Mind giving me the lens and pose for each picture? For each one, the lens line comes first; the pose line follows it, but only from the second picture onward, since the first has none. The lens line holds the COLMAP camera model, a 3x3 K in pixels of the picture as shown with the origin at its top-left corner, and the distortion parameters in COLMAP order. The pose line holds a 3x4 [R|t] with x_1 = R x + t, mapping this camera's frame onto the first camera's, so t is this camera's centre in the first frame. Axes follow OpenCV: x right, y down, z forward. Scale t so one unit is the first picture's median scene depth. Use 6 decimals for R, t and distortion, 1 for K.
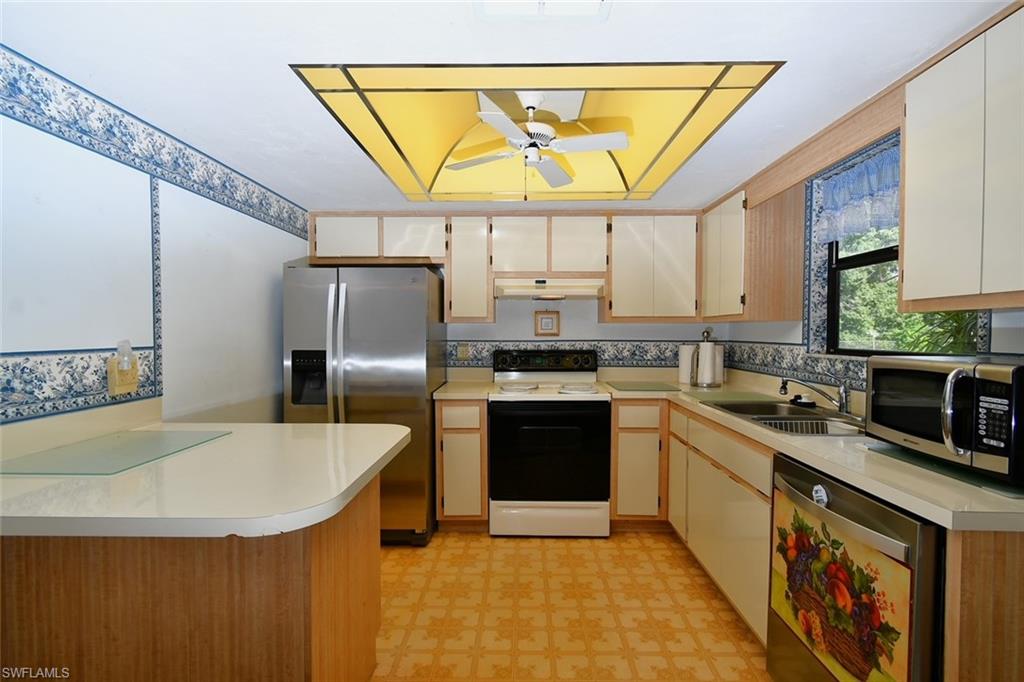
lens RADIAL K [[434.4, 0, 509.8], [0, 434.4, 337.5], [0, 0, 1]] dist [0.001924, 0.000017]
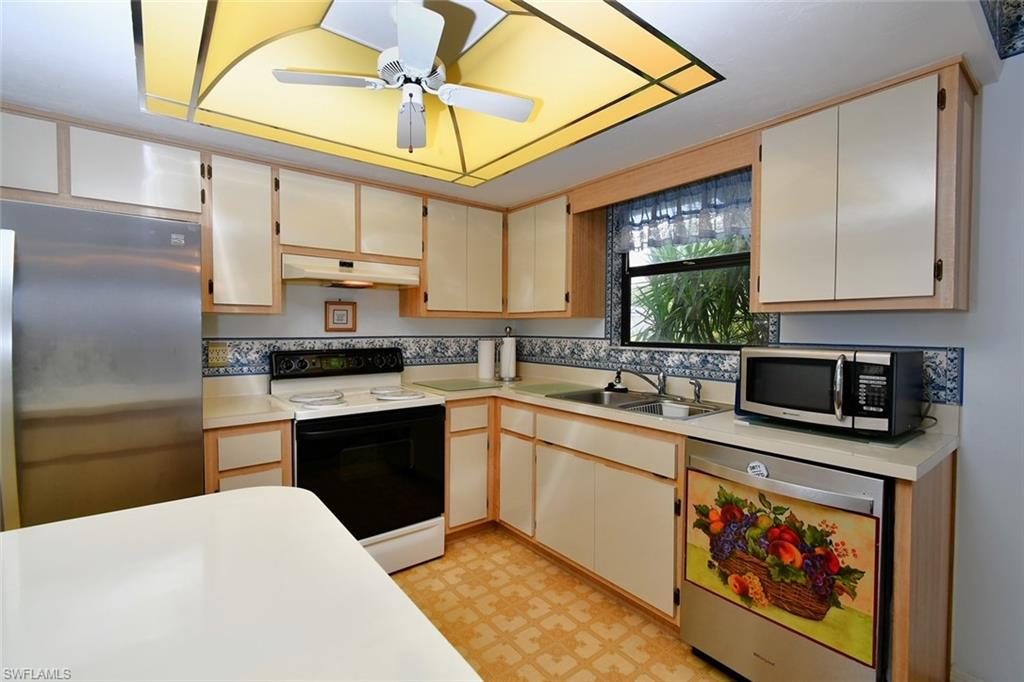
lens RADIAL K [[434.4, 0, 509.8], [0, 434.4, 337.5], [0, 0, 1]] dist [0.001924, 0.000017]
pose [[0.792124, -0.010157, 0.610276, -0.250318], [0.004315, 0.999930, 0.011041, -0.000767], [-0.610345, -0.006112, 0.792112, 0.250377]]
